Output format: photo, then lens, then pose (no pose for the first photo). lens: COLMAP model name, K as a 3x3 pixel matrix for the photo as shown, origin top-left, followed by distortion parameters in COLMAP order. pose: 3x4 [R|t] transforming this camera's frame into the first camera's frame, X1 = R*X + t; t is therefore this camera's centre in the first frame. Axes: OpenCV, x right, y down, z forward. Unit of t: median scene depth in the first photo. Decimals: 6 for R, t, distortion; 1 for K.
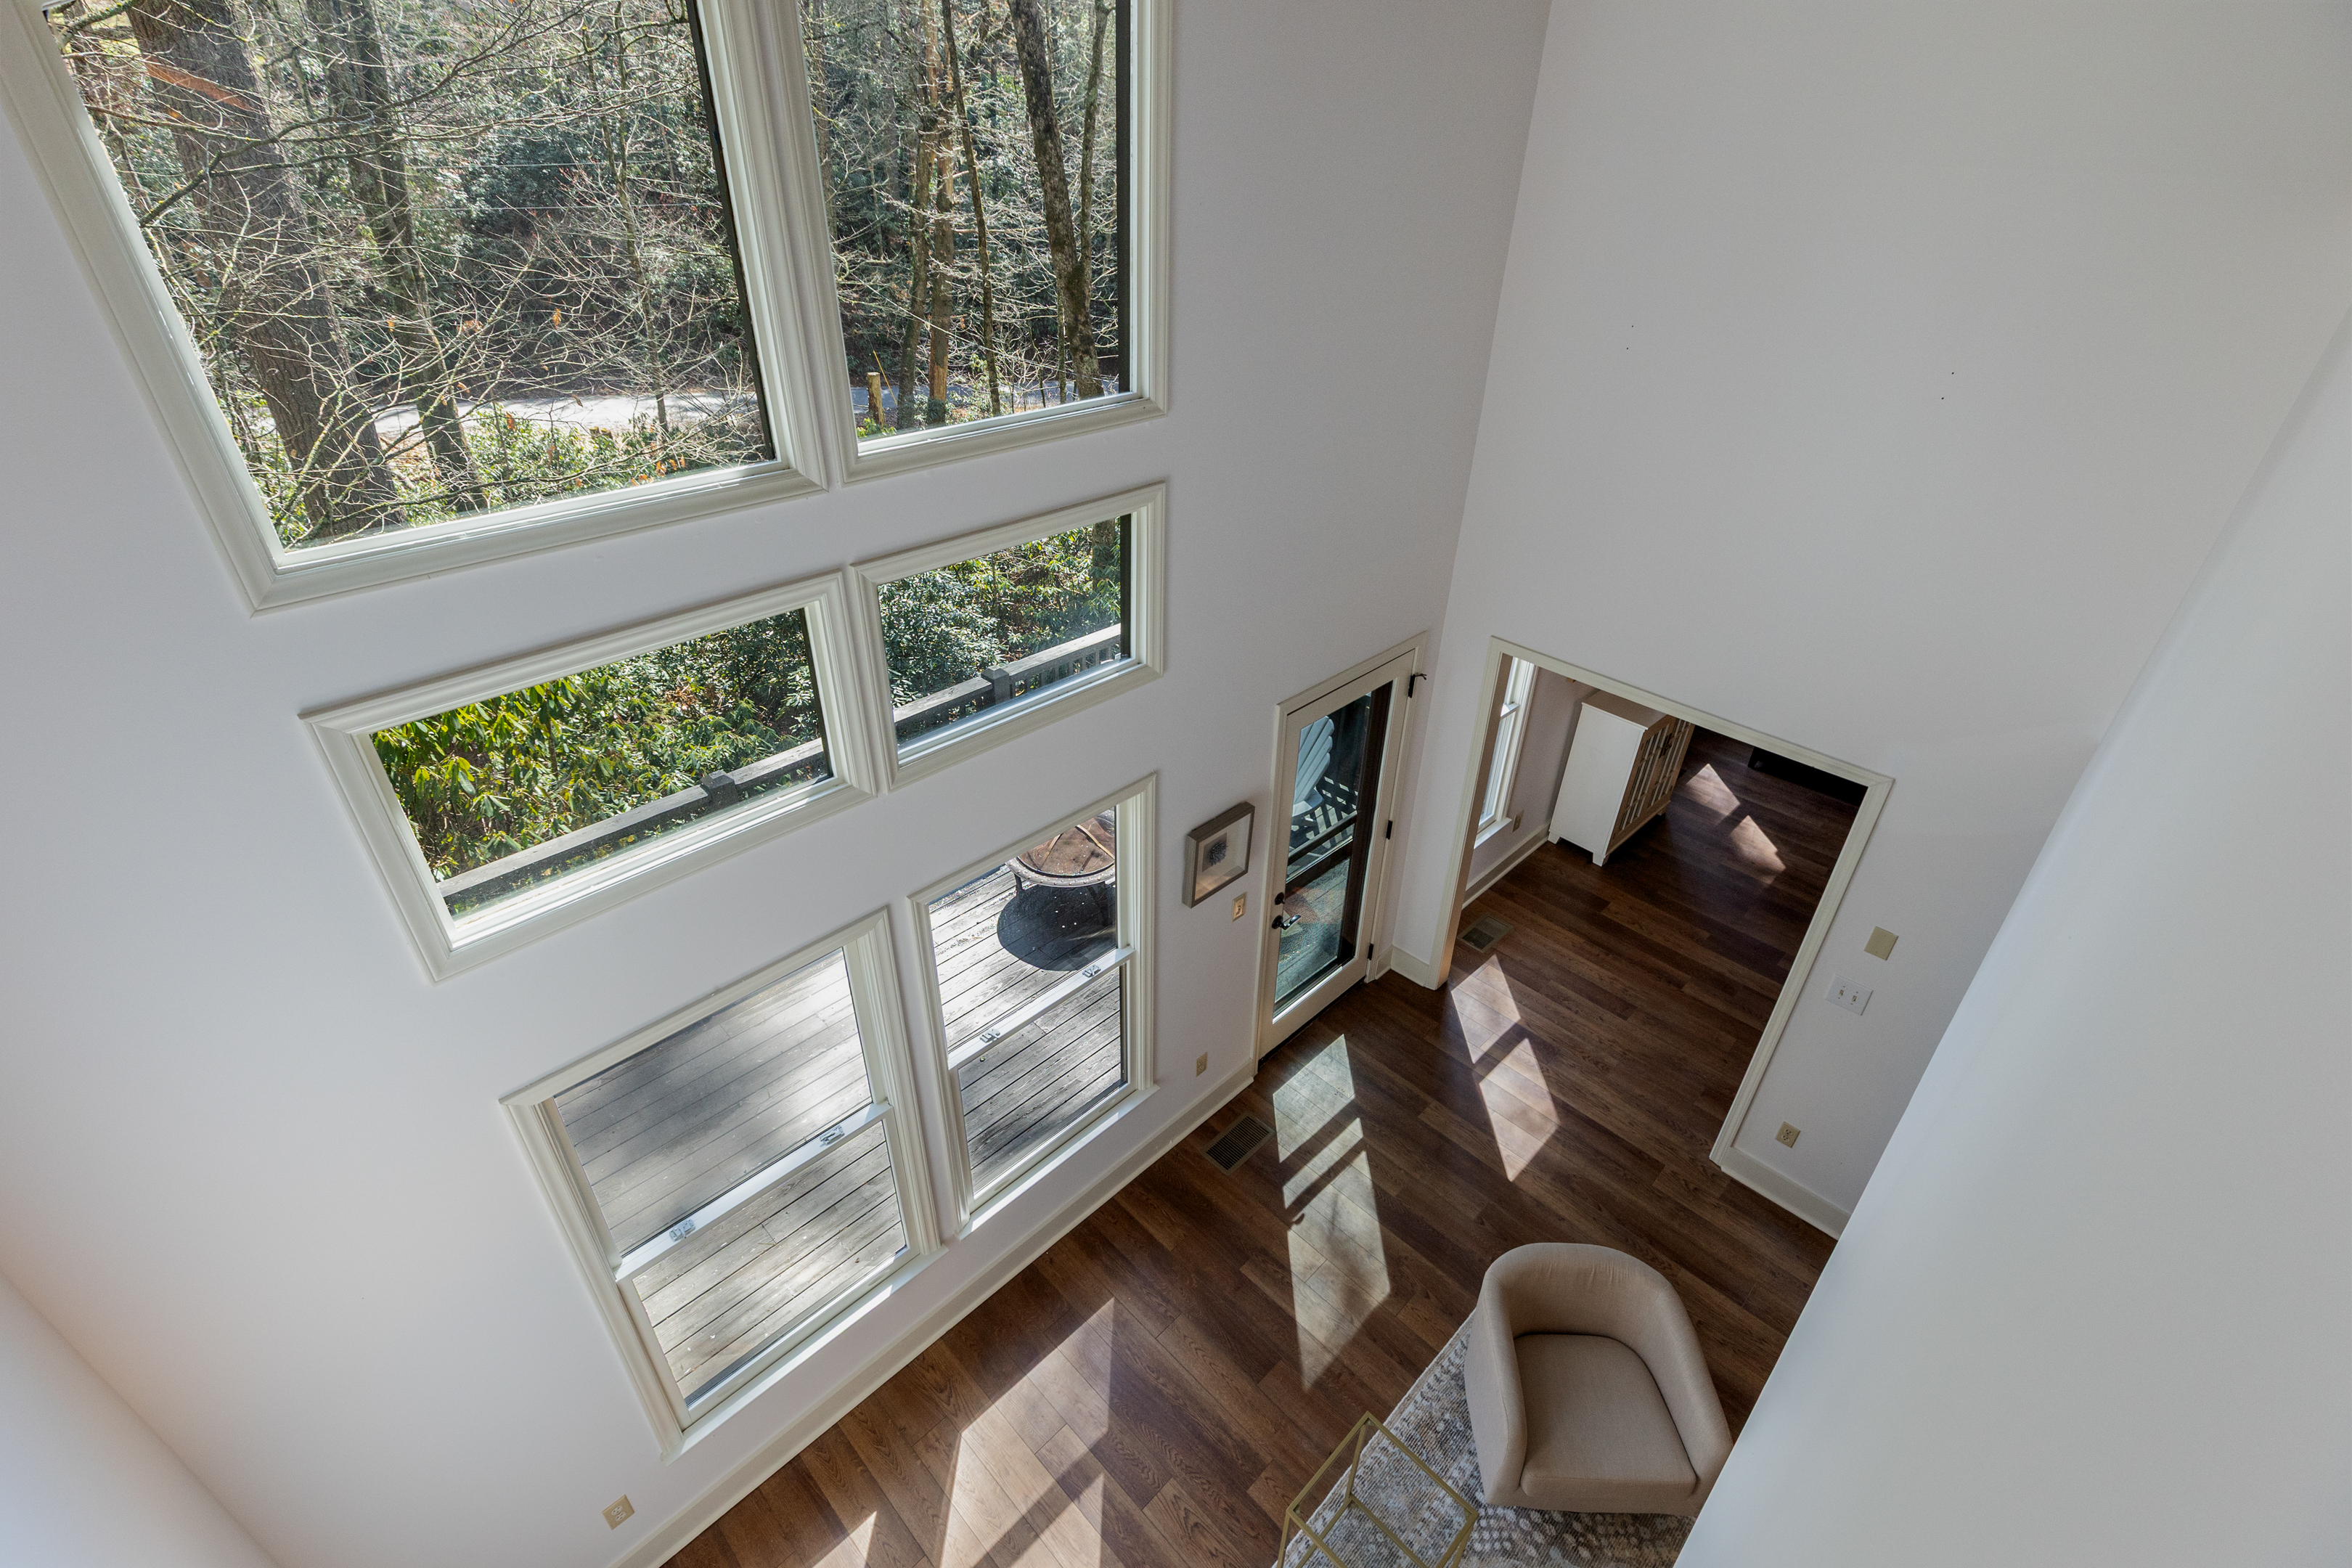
lens RADIAL K [[1060.9, 0, 1176.1], [0, 1060.9, 776.4], [0, 0, 1]] dist [-0.004889, -0.003018]
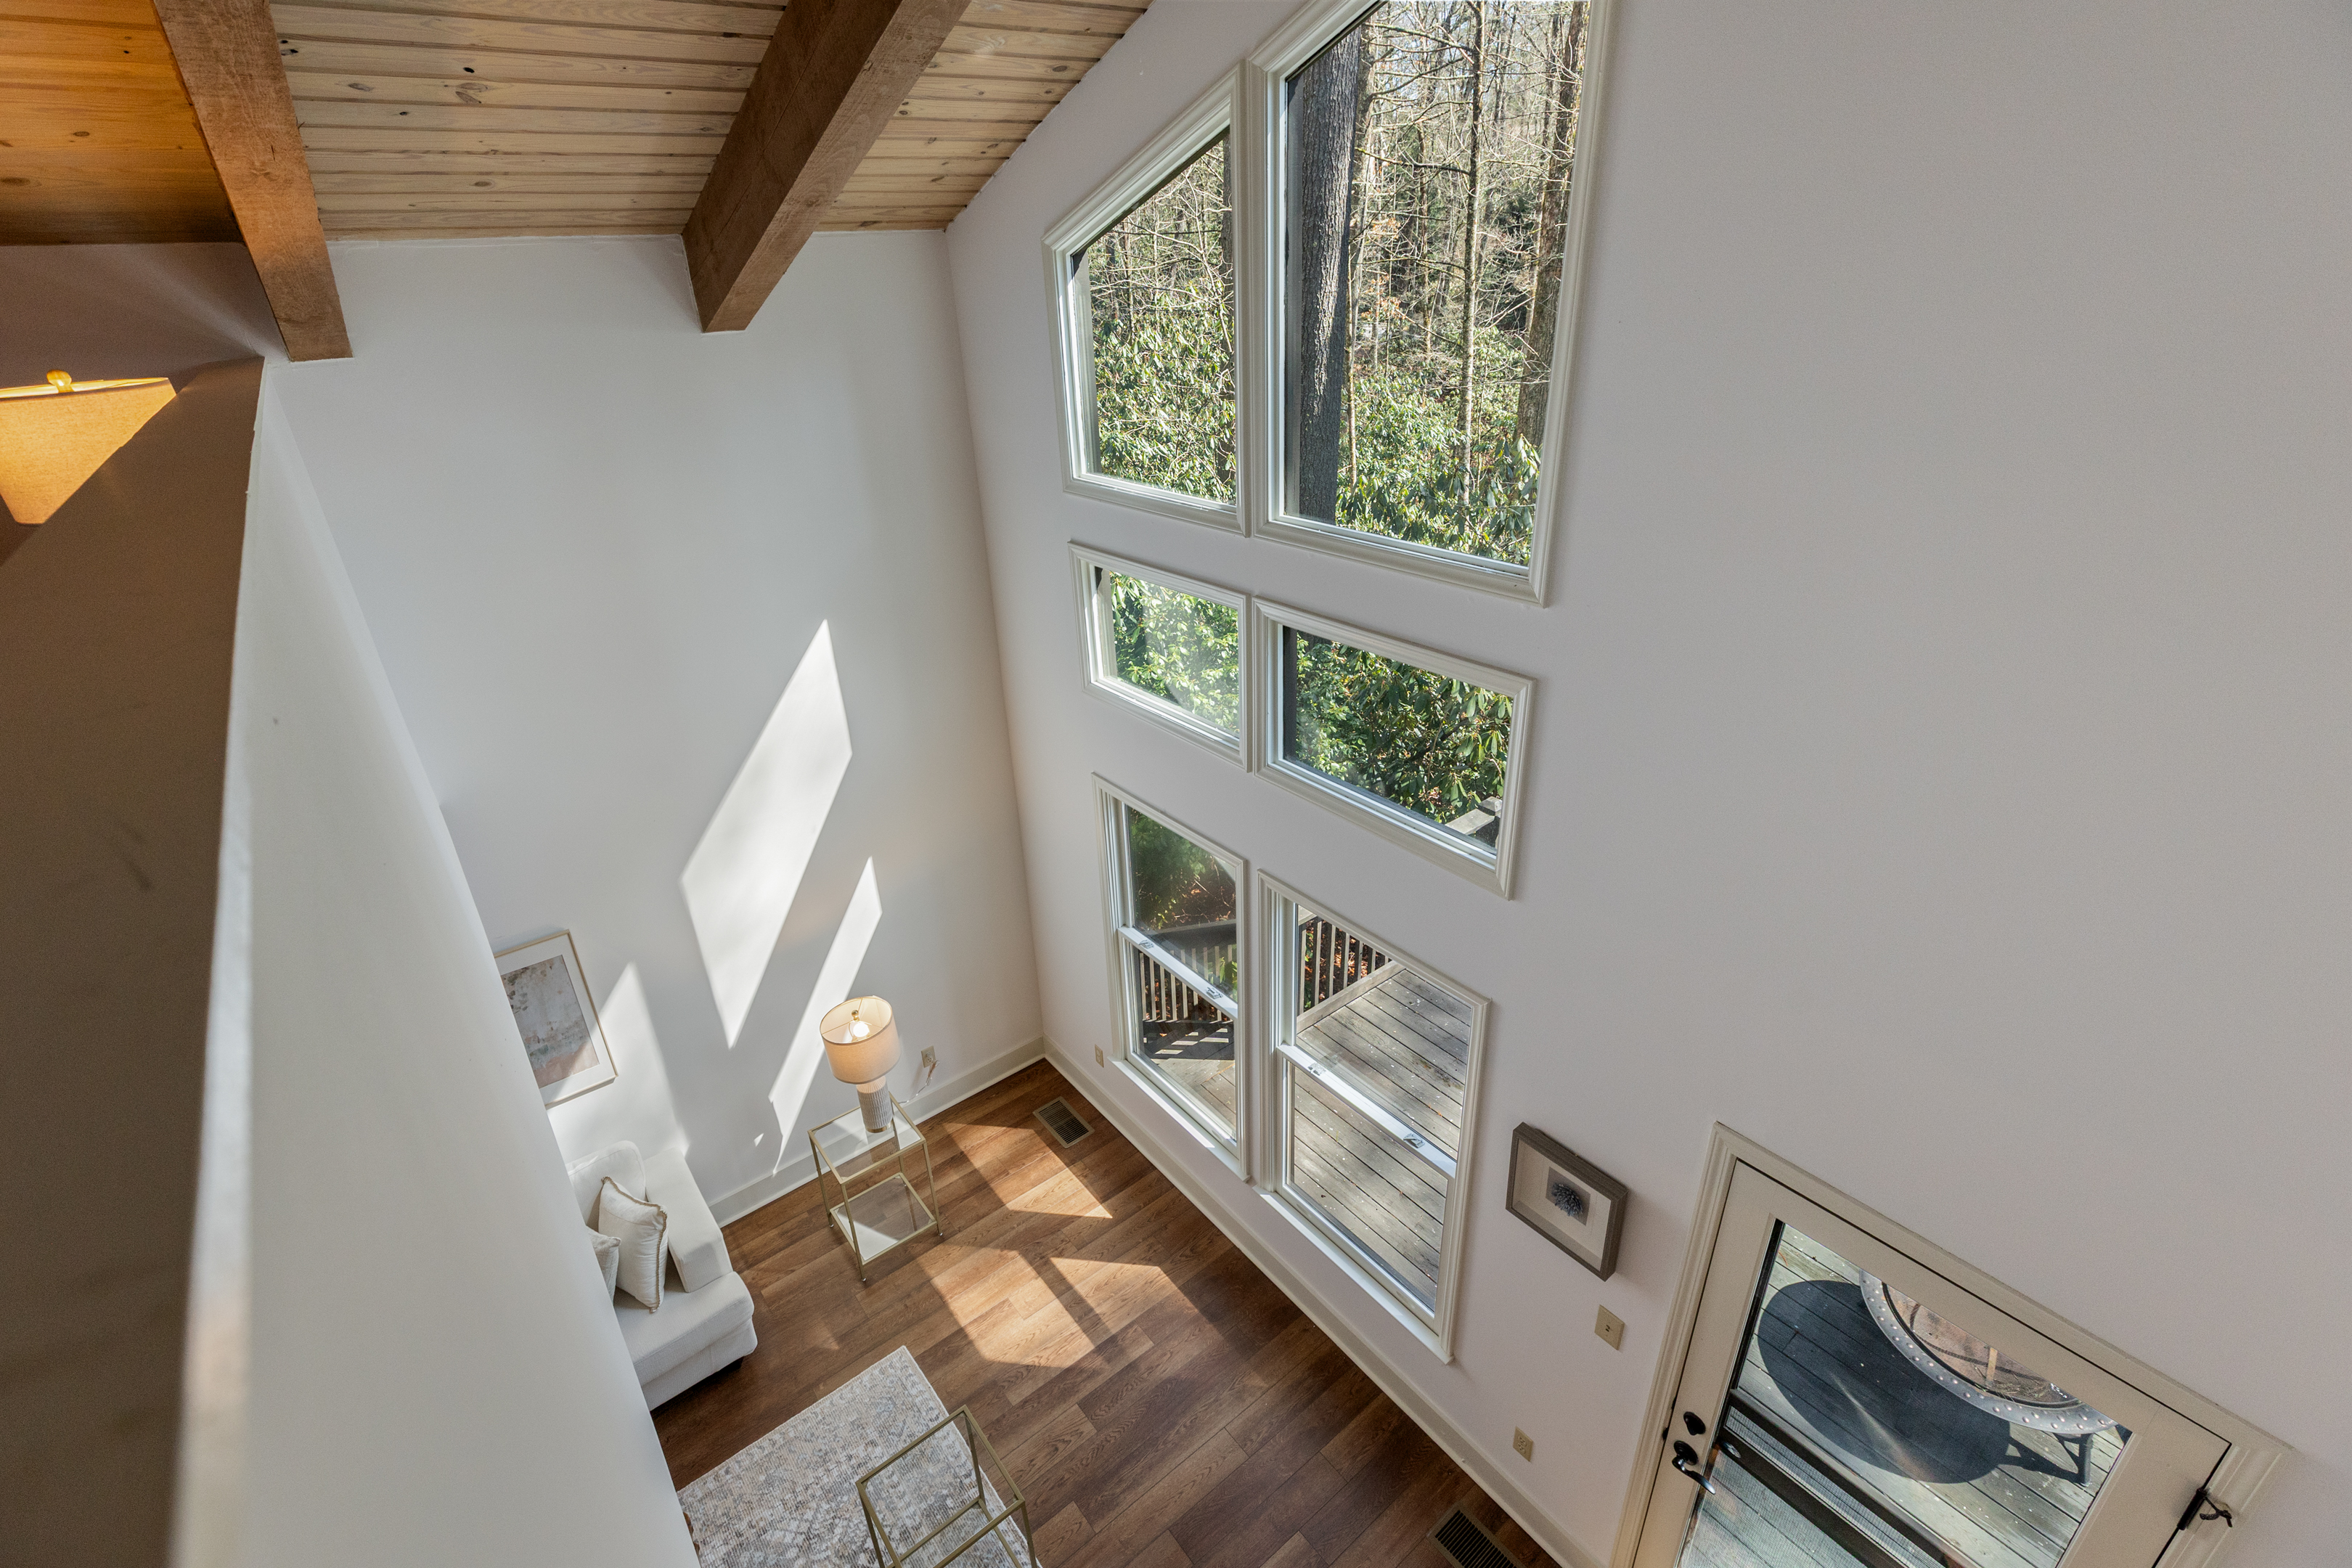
lens RADIAL K [[1060.9, 0, 1174.1], [0, 1060.9, 783.4], [0, 0, 1]] dist [-0.004889, -0.003018]
pose [[-0.137722, 0.414963, -0.899354, 0.712019], [-0.497927, 0.755921, 0.425032, -0.374058], [0.856213, 0.506349, 0.102515, 0.607971]]
